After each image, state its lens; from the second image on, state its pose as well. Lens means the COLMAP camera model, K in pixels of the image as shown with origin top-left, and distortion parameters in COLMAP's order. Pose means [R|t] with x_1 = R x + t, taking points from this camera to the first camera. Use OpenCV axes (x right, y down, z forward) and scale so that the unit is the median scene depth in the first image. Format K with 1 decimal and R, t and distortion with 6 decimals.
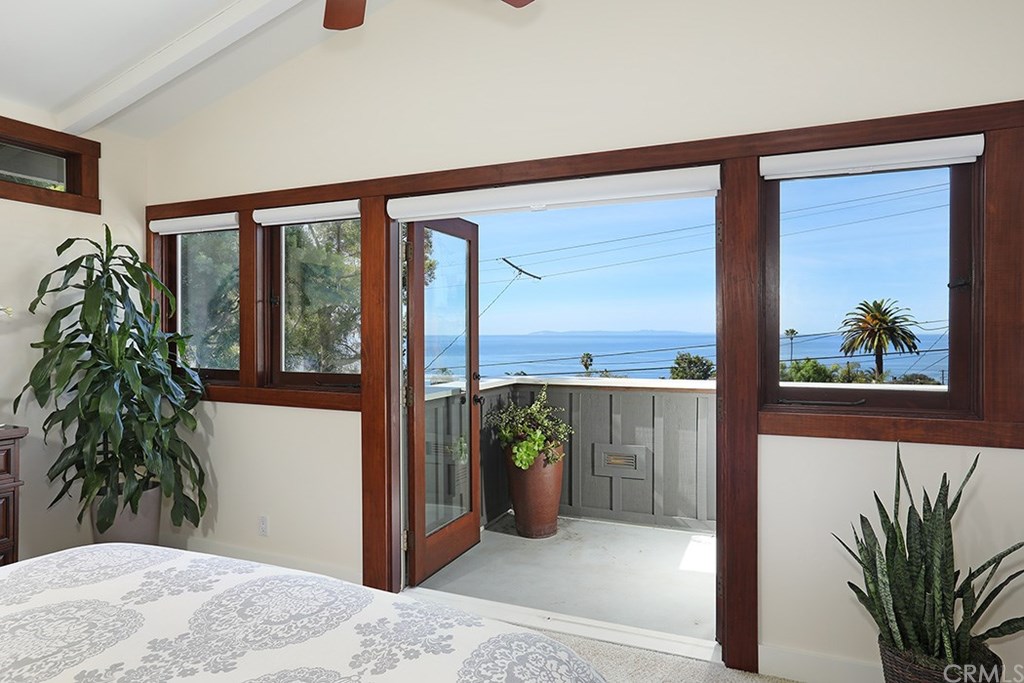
lens RADIAL K [[645.3, 0, 512.0], [0, 645.3, 336.0], [0, 0, 1]] dist [0.001871, 0.009893]
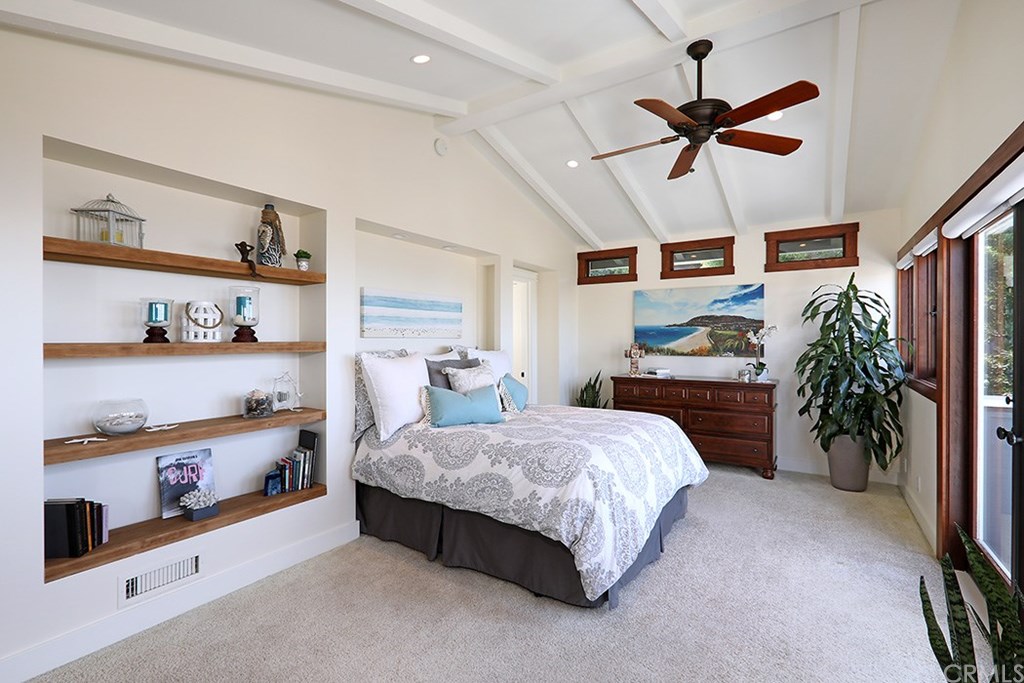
lens RADIAL K [[465.1, 0, 511.2], [0, 465.1, 341.5], [0, 0, 1]] dist [0.001913, 0.003098]
pose [[-0.181126, 0.008180, -0.983426, 0.718772], [-0.004919, 0.999945, 0.009223, -0.003715], [0.983448, 0.006508, -0.181075, 0.371705]]
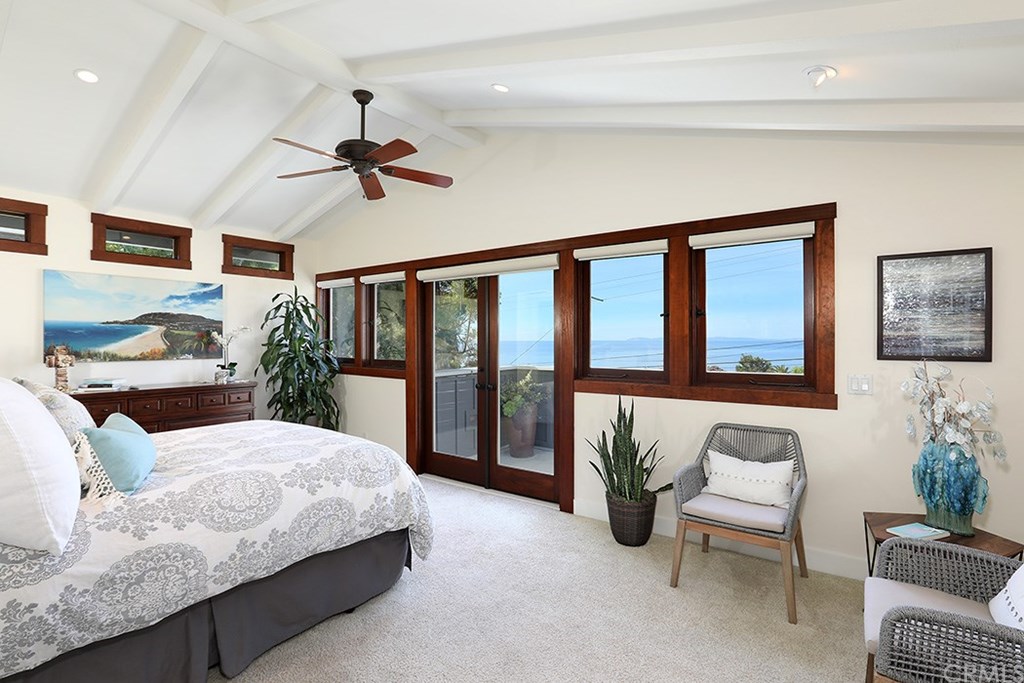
lens RADIAL K [[494.5, 0, 514.9], [0, 494.5, 339.0], [0, 0, 1]] dist [-0.022160, 0.001125]
pose [[0.974584, 0.001969, -0.224013, 0.401075], [-0.002853, 0.999989, -0.003621, -0.001113], [0.224004, 0.004168, 0.974579, -0.360321]]
